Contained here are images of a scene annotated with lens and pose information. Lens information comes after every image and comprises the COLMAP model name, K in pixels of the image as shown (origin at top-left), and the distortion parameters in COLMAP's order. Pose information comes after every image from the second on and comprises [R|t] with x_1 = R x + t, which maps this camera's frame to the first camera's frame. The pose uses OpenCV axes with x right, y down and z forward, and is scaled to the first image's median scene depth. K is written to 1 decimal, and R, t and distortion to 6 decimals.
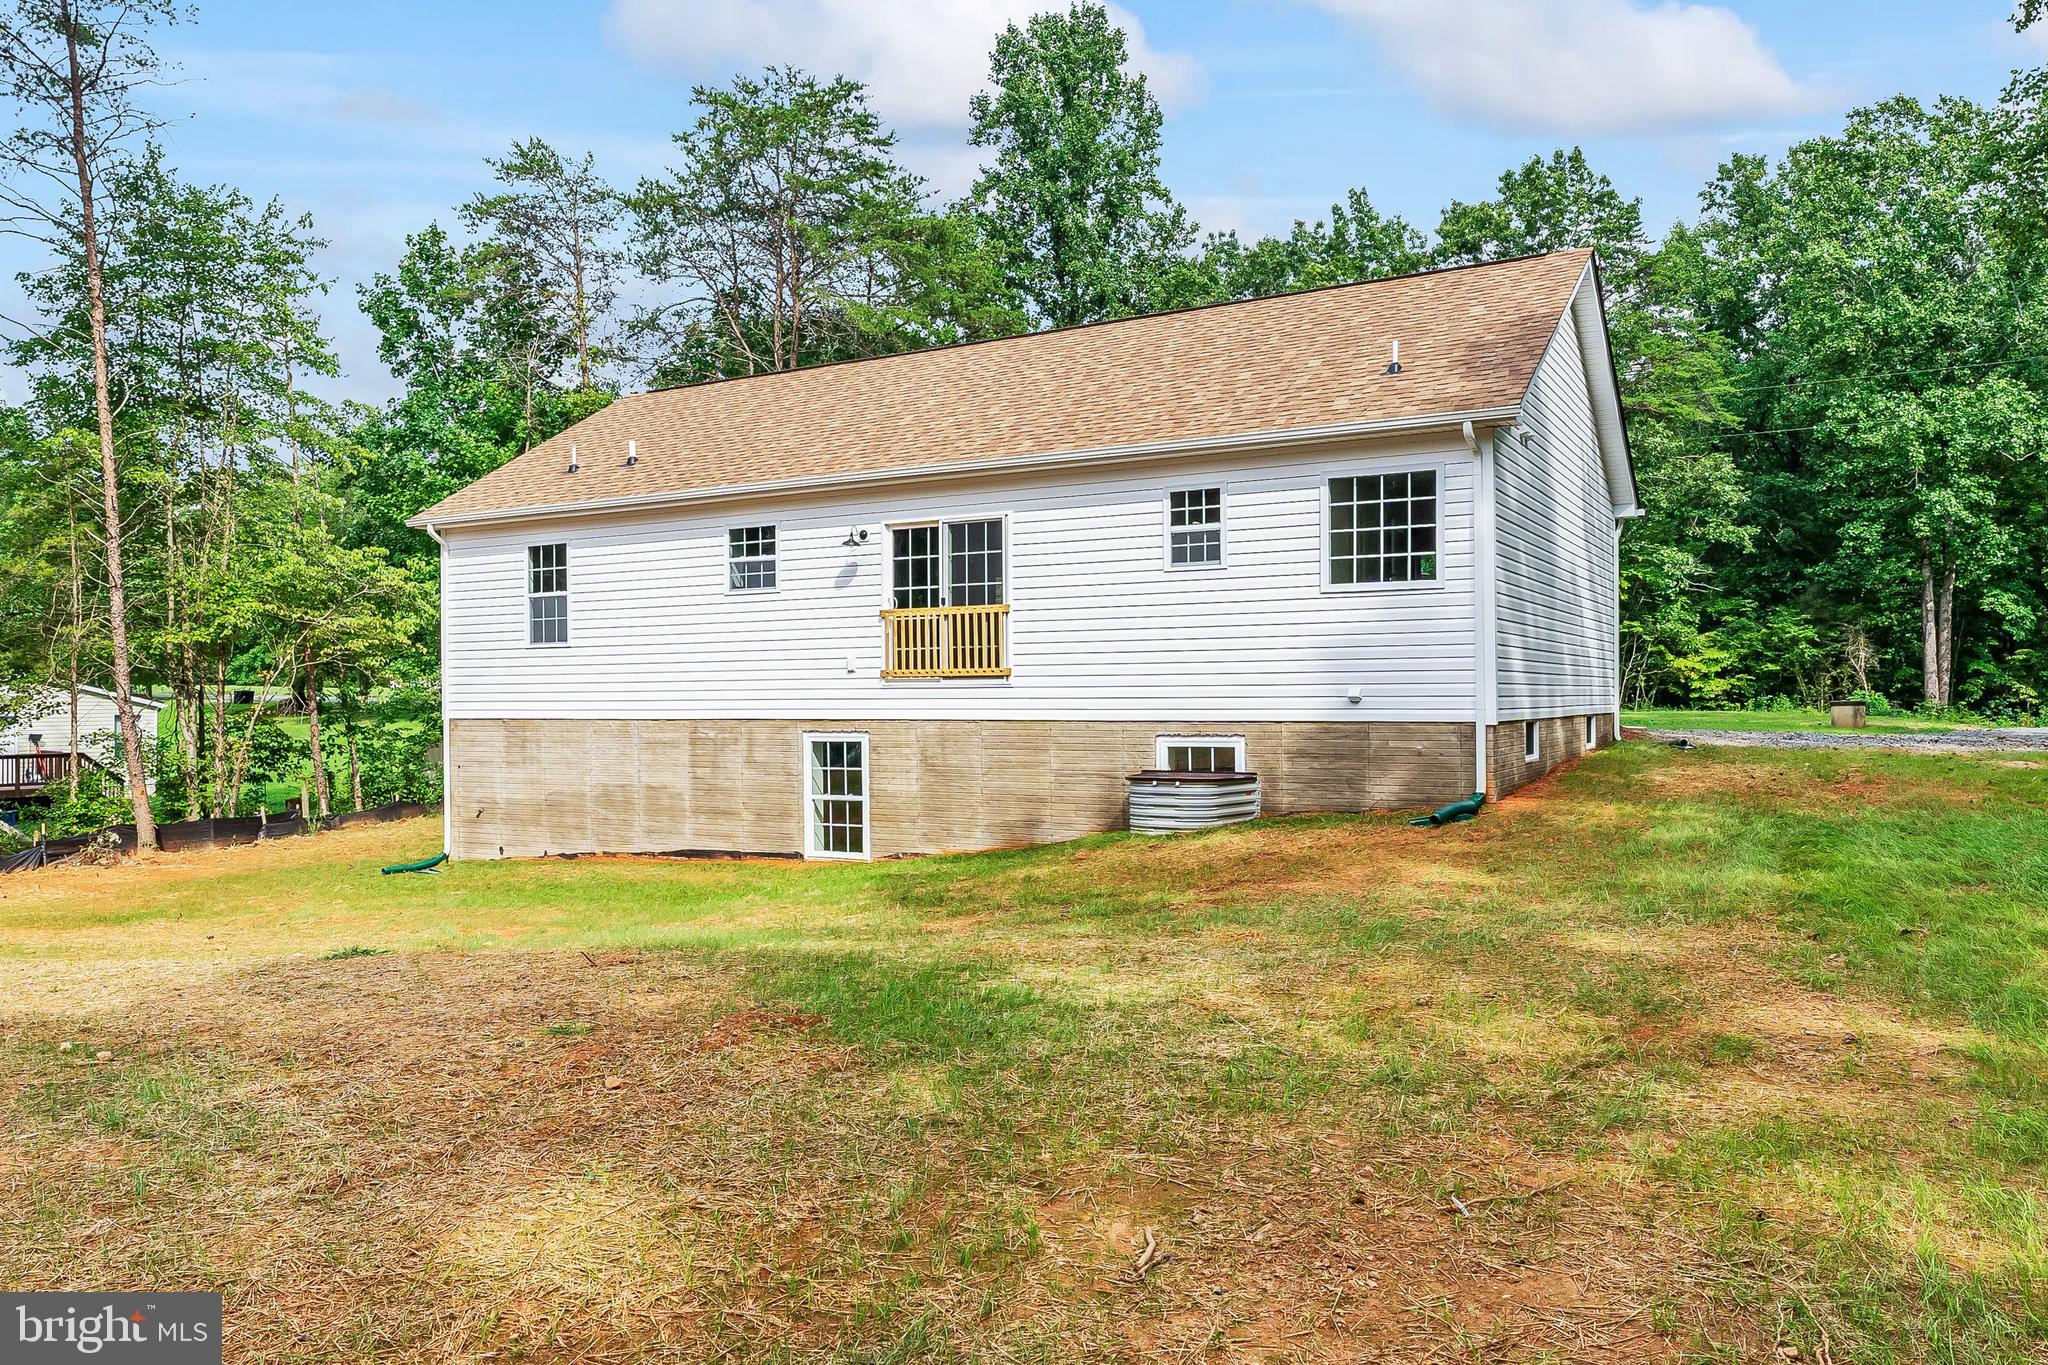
lens RADIAL K [[1562.4, 0, 1024.0], [0, 1562.4, 724.1], [0, 0, 1]] dist [0.049623, -0.115638]
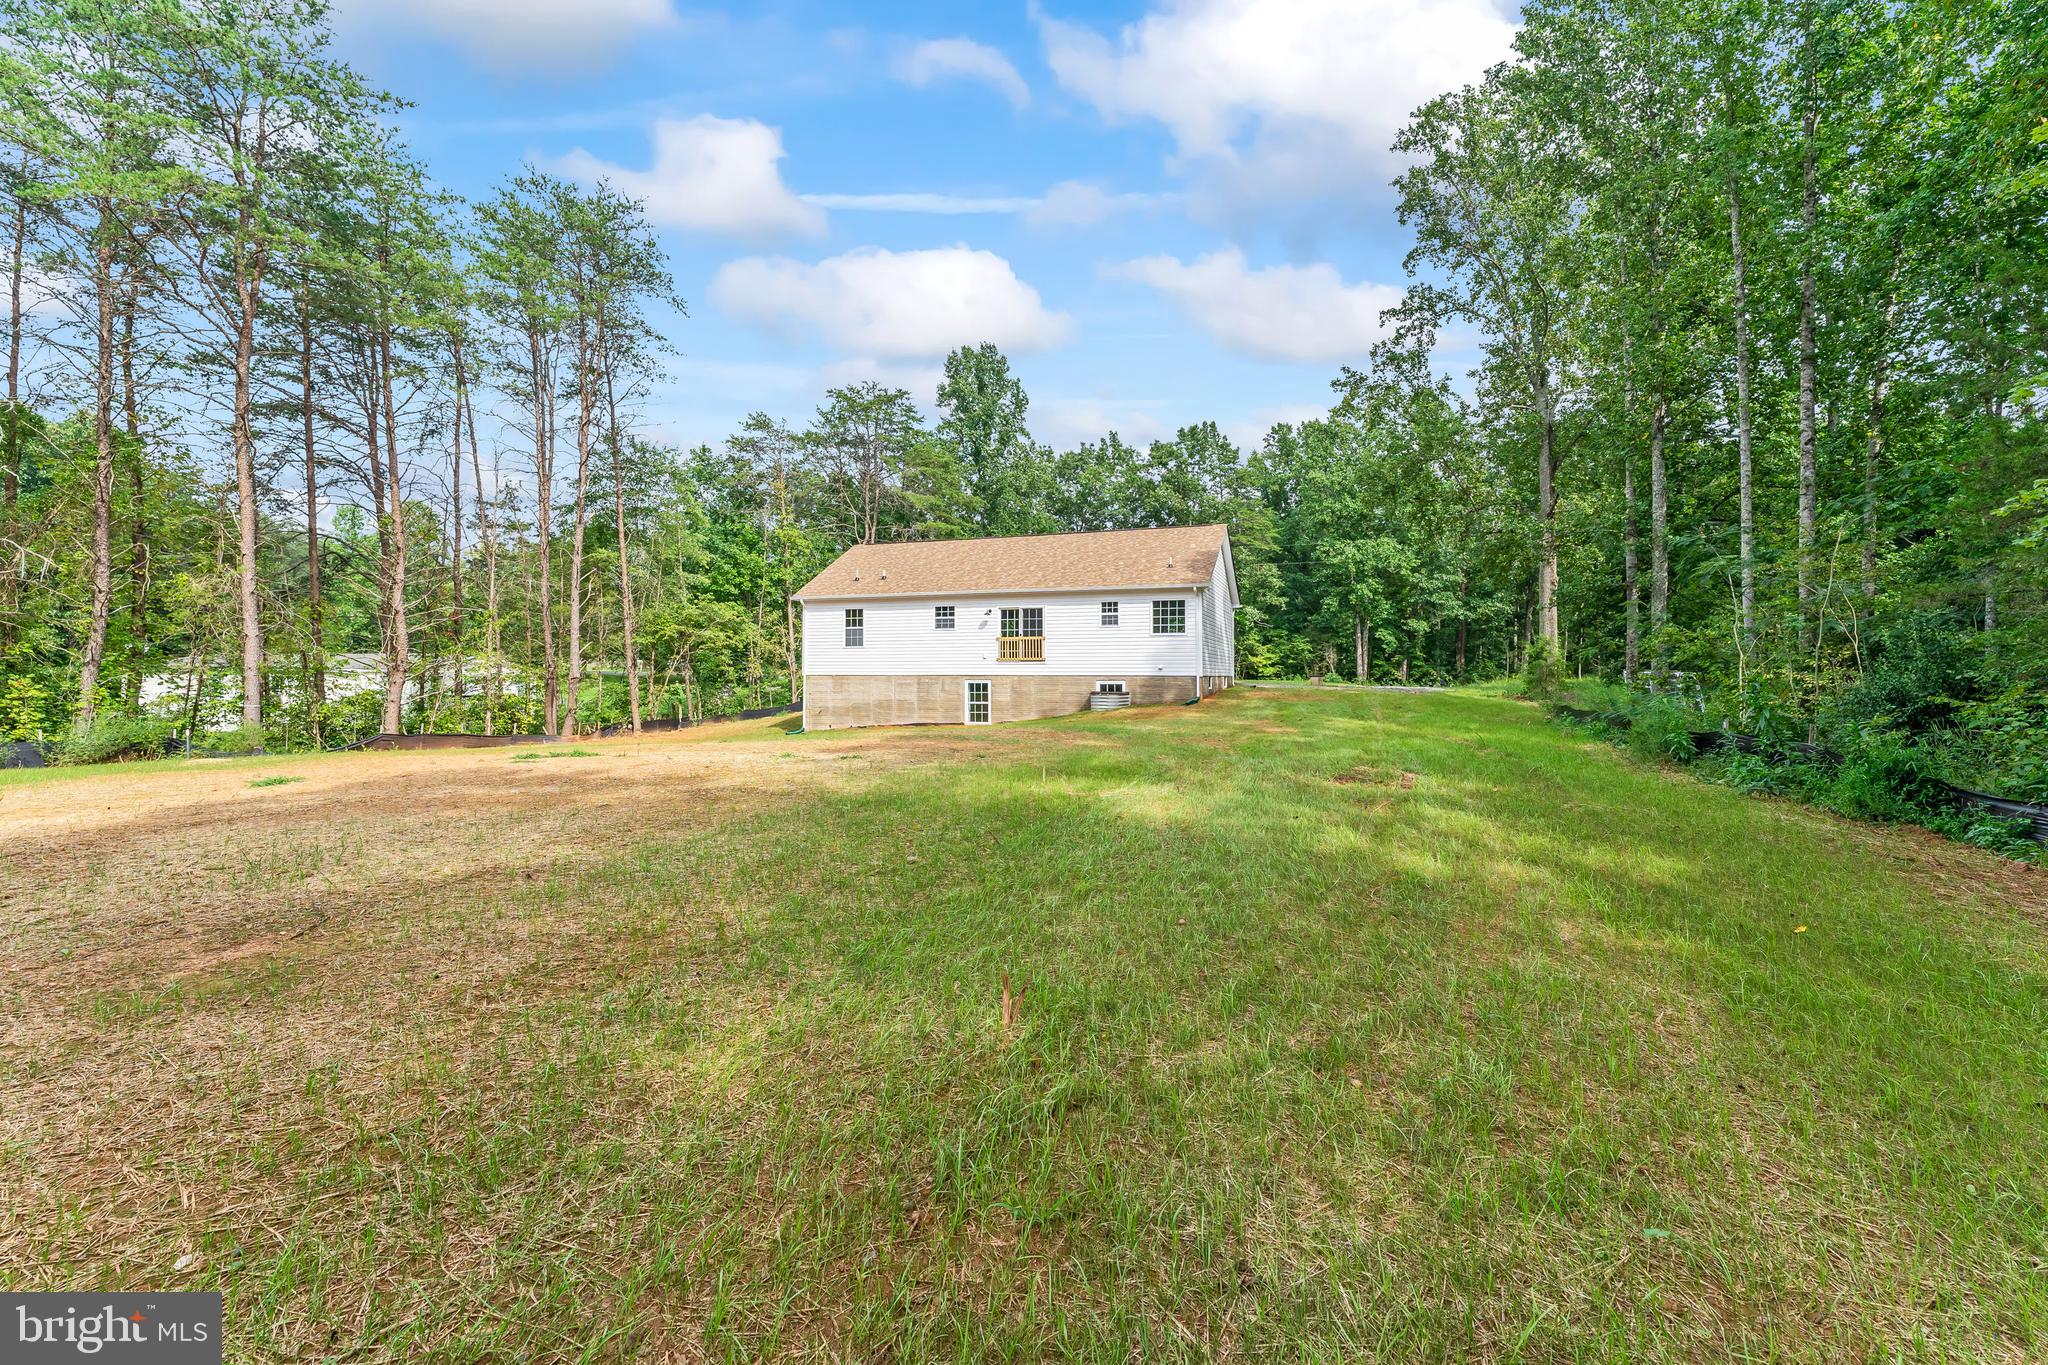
lens RADIAL K [[1562.4, 0, 1024.0], [0, 1562.4, 724.1], [0, 0, 1]] dist [0.049623, -0.115638]
pose [[0.969416, 0.001575, 0.245417, -0.695904], [-0.002685, 0.999988, 0.004190, 0.069700], [-0.245408, -0.004721, 0.969408, -1.682325]]
